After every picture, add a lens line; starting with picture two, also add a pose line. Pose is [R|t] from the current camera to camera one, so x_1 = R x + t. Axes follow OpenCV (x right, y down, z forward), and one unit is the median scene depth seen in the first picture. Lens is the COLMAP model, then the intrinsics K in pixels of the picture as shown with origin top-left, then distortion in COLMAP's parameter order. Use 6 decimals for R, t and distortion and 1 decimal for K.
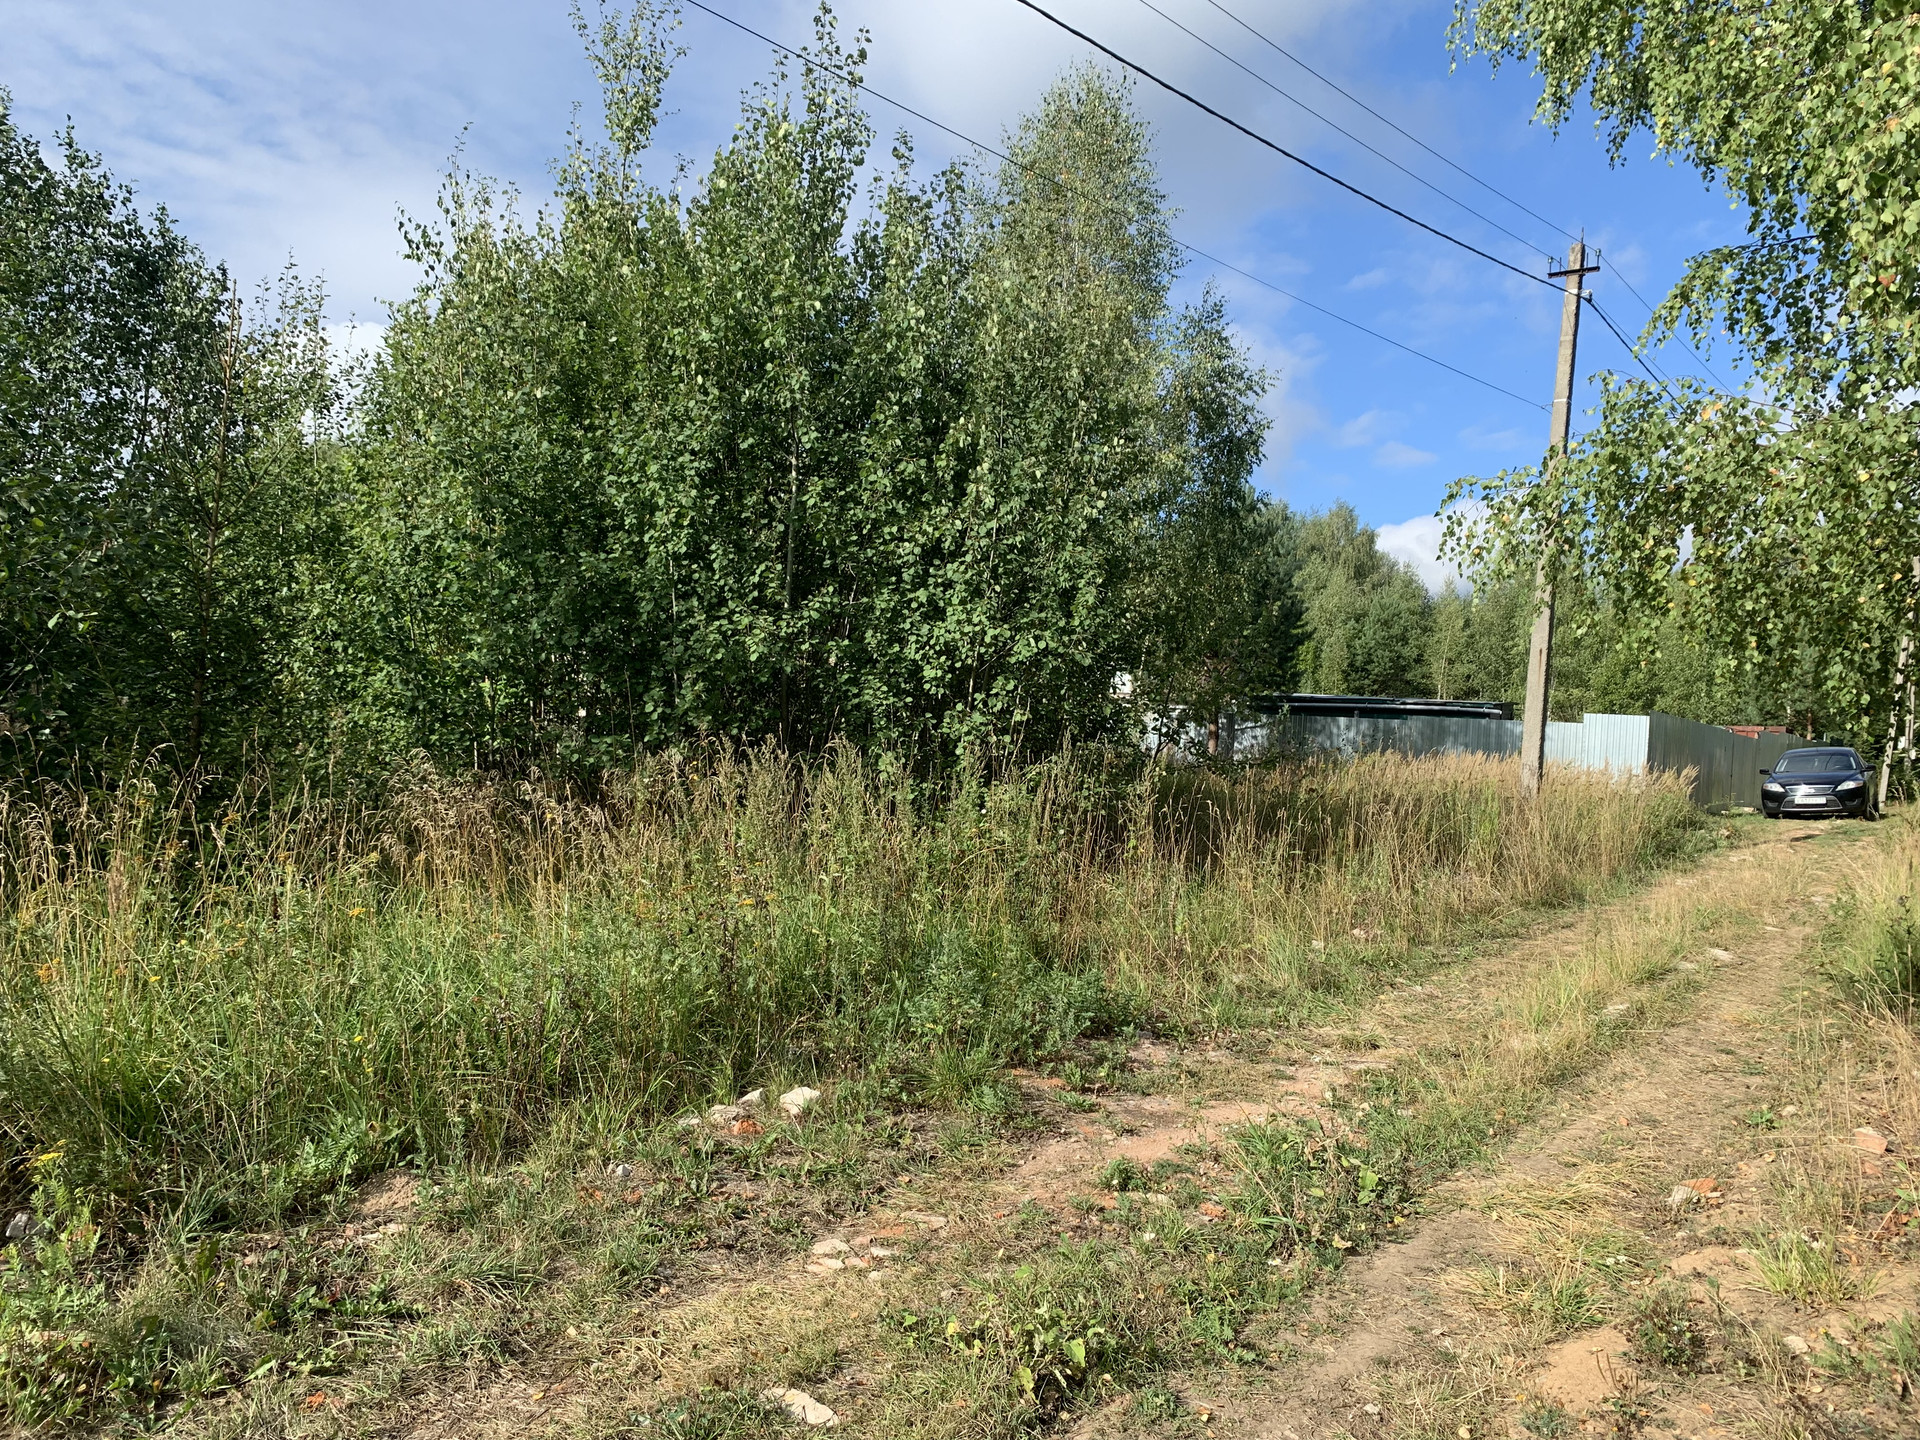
lens RADIAL K [[1470.9, 0, 935.3], [0, 1470.9, 711.1], [0, 0, 1]] dist [0.034742, -0.047382]
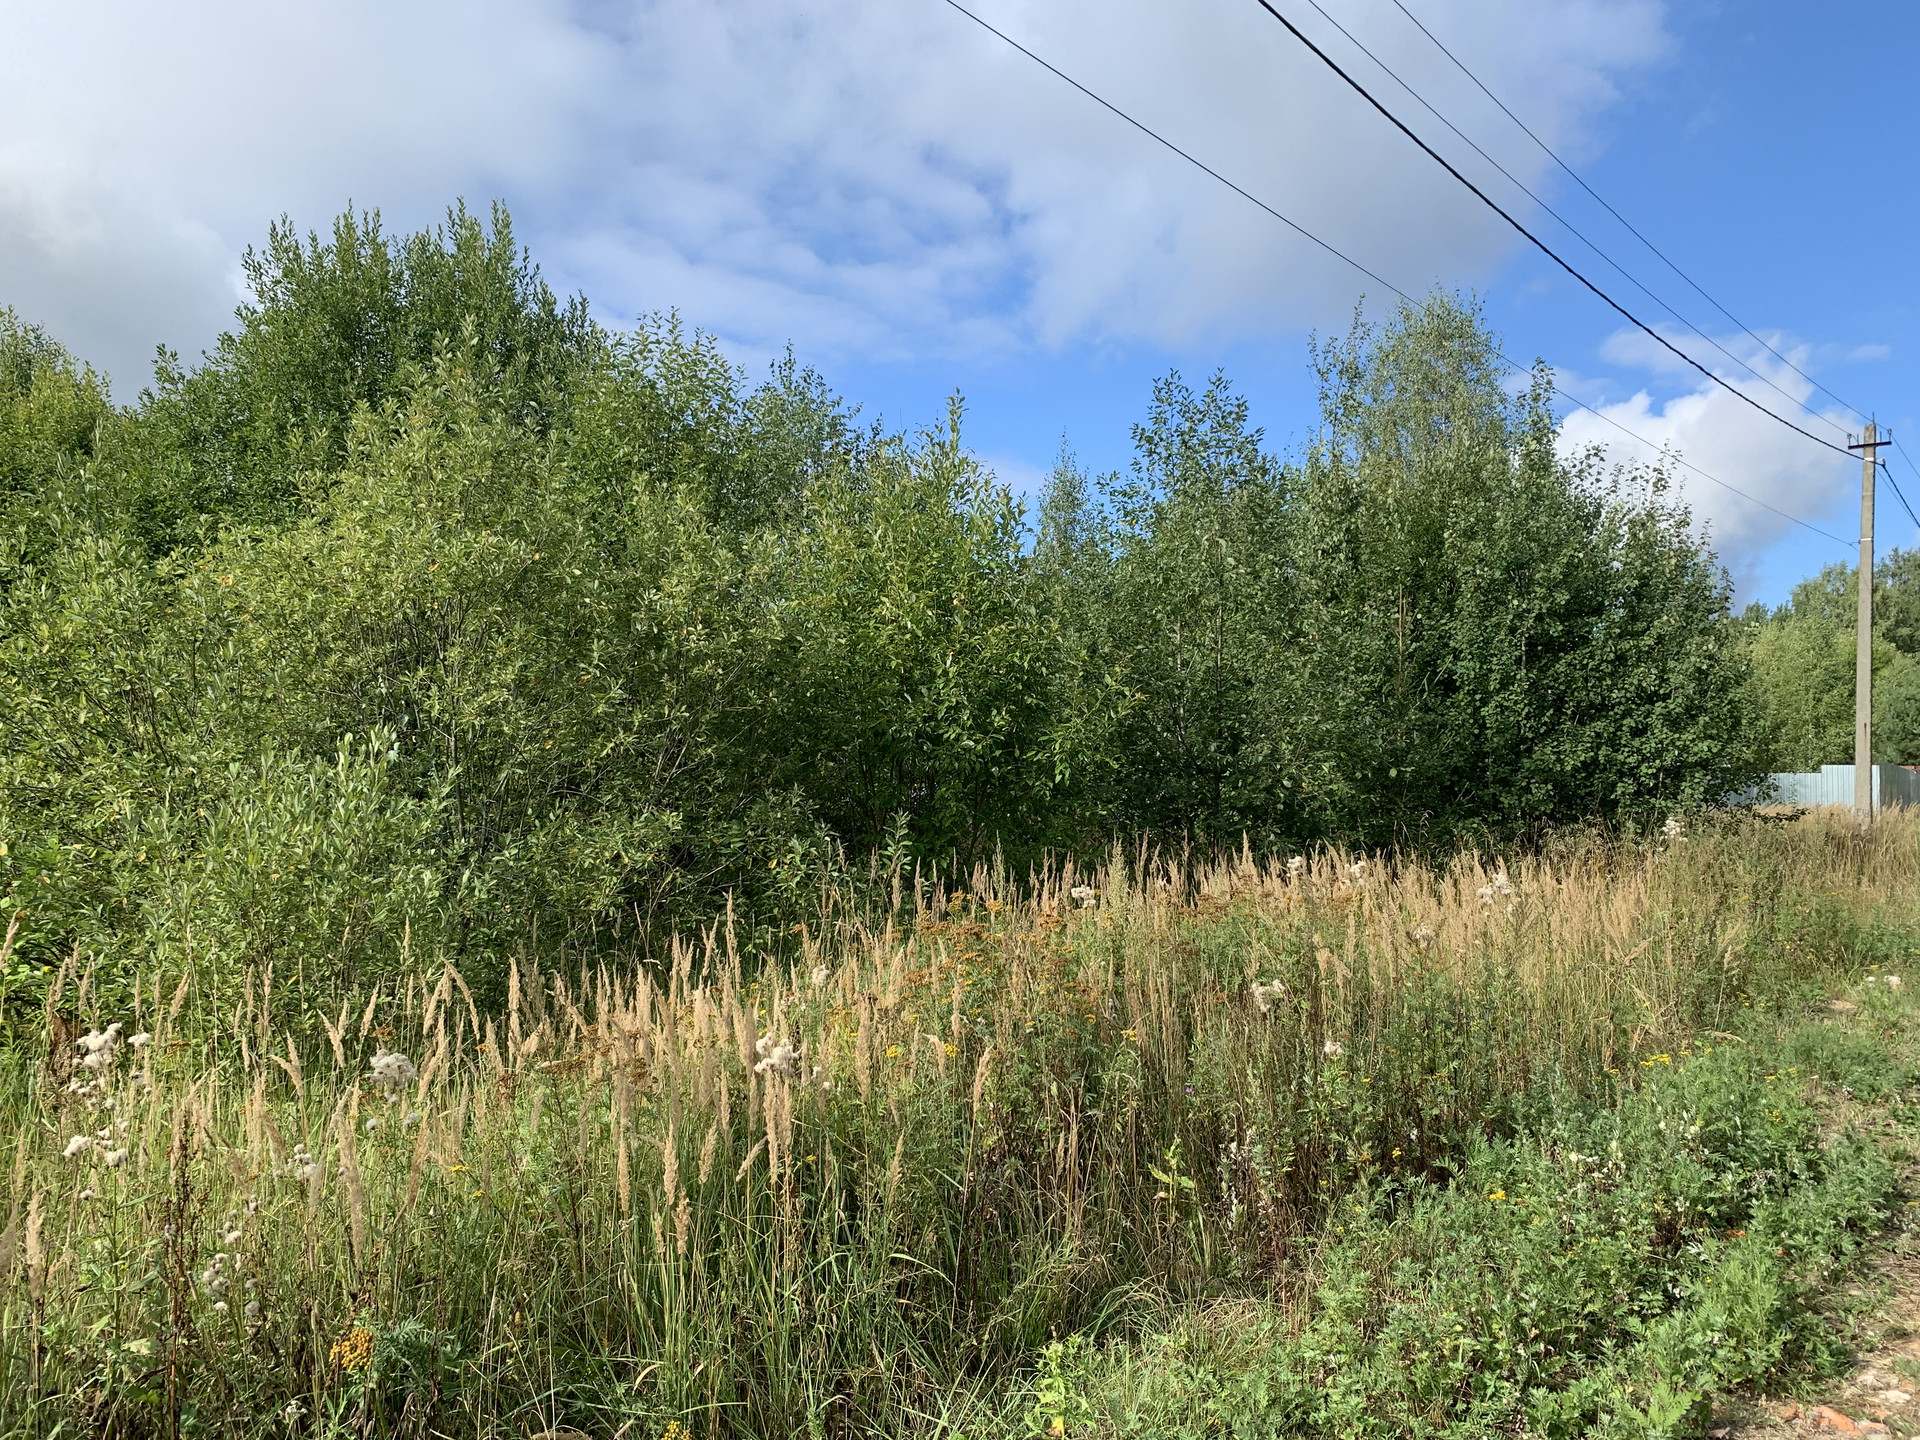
lens RADIAL K [[1470.9, 0, 944.5], [0, 1470.9, 749.9], [0, 0, 1]] dist [0.034742, -0.047382]
pose [[0.998996, -0.044791, 0.000283, -1.093452], [0.044787, 0.998798, -0.019934, -0.070864], [0.000610, 0.019927, 0.999801, -0.901749]]
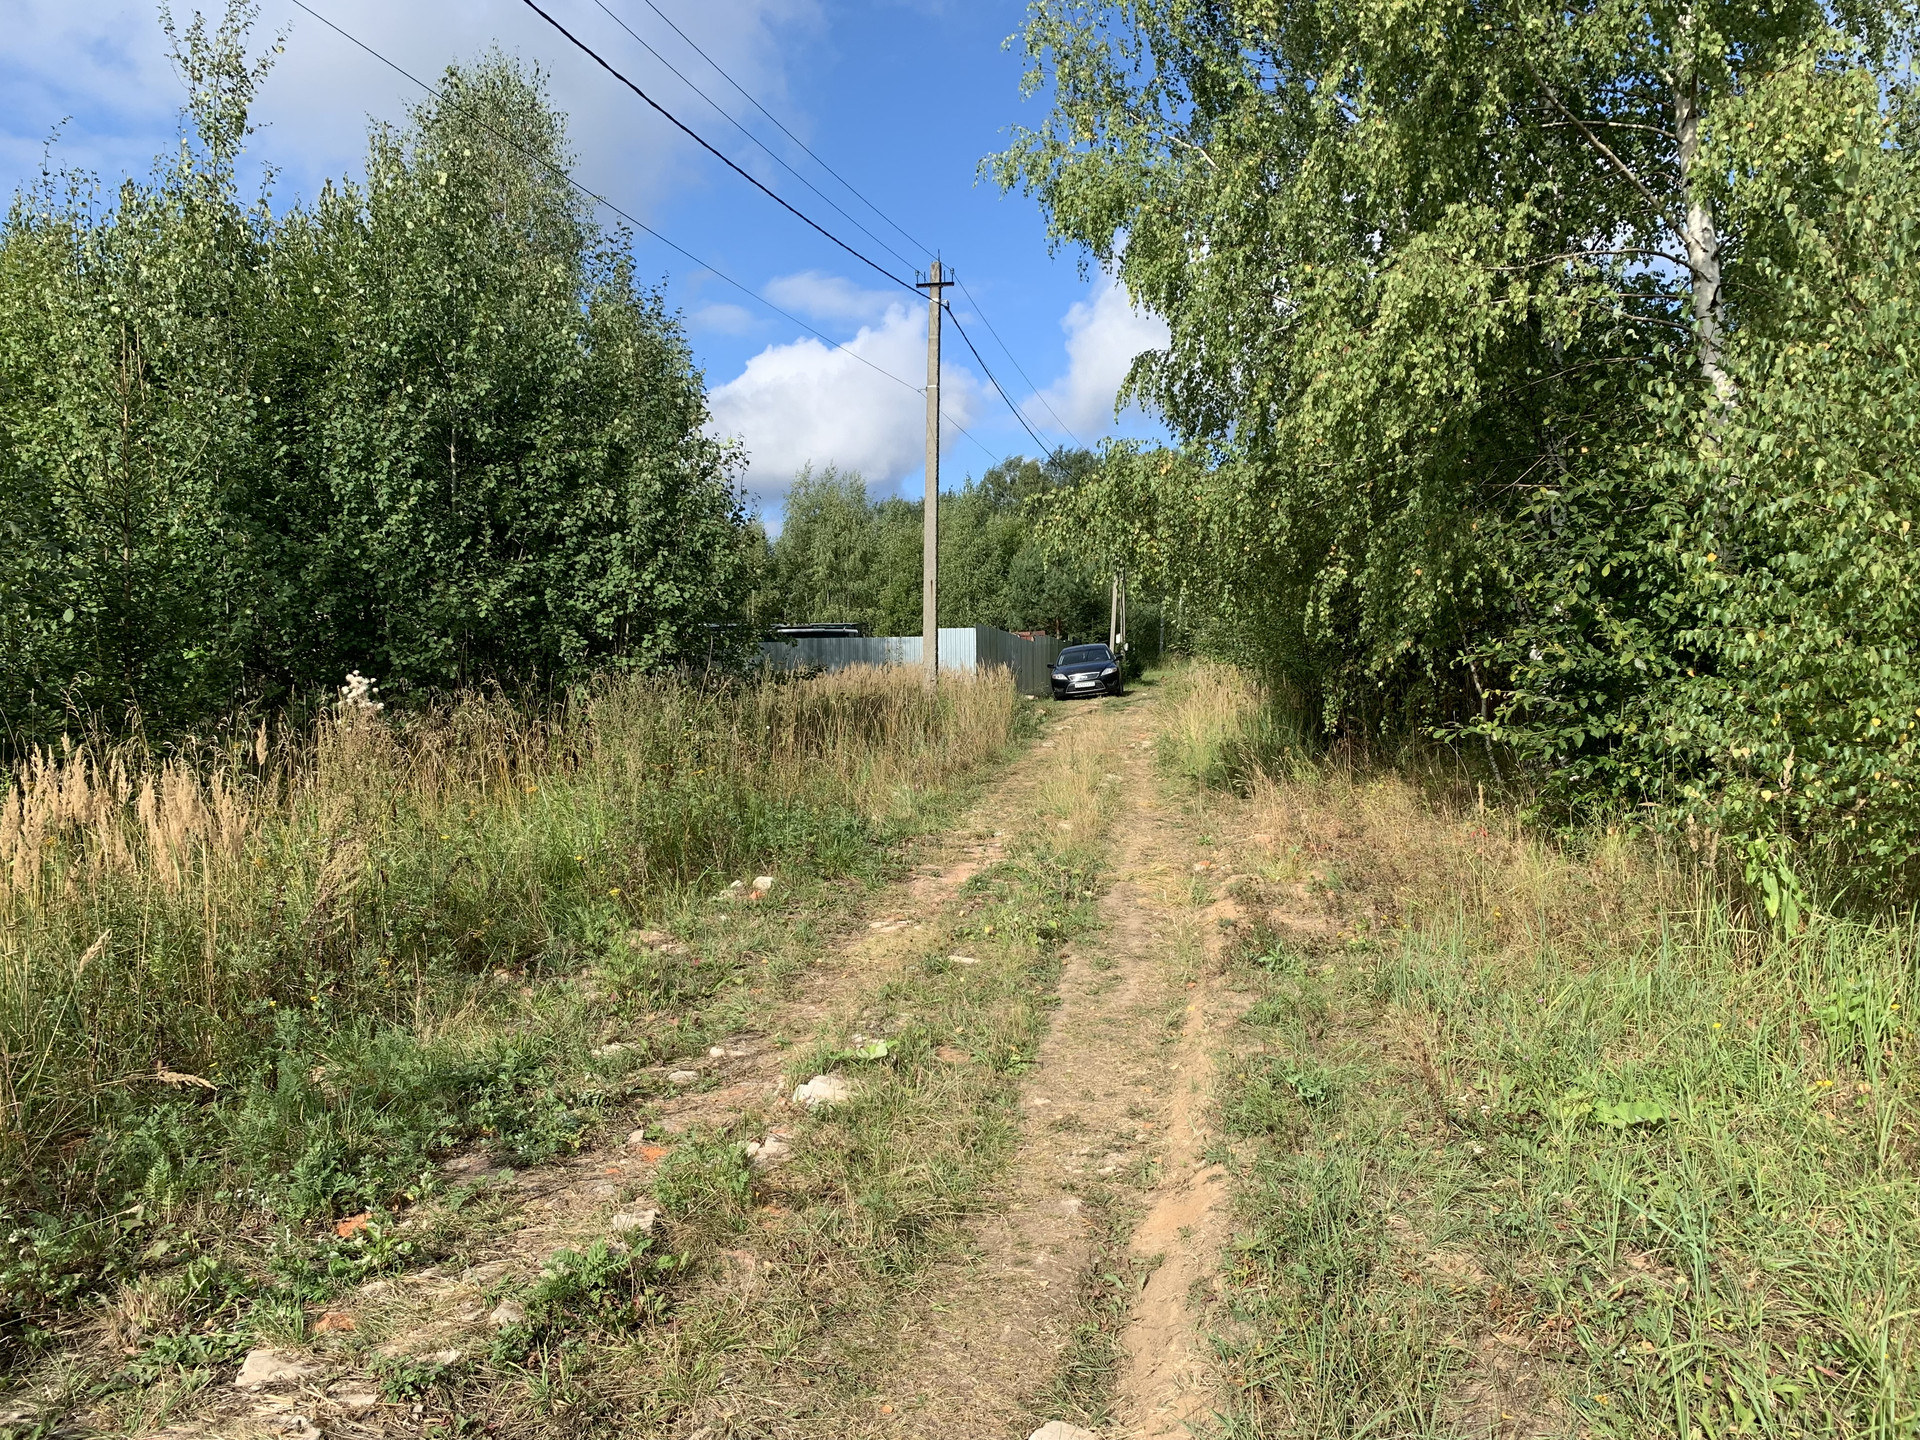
lens RADIAL K [[1470.9, 0, 959.1], [0, 1470.9, 733.7], [0, 0, 1]] dist [0.034742, -0.047382]
pose [[0.877827, -0.087110, 0.470991, -0.481492], [0.057979, 0.995418, 0.076042, -0.009894], [-0.475457, -0.039444, 0.878854, -0.393697]]
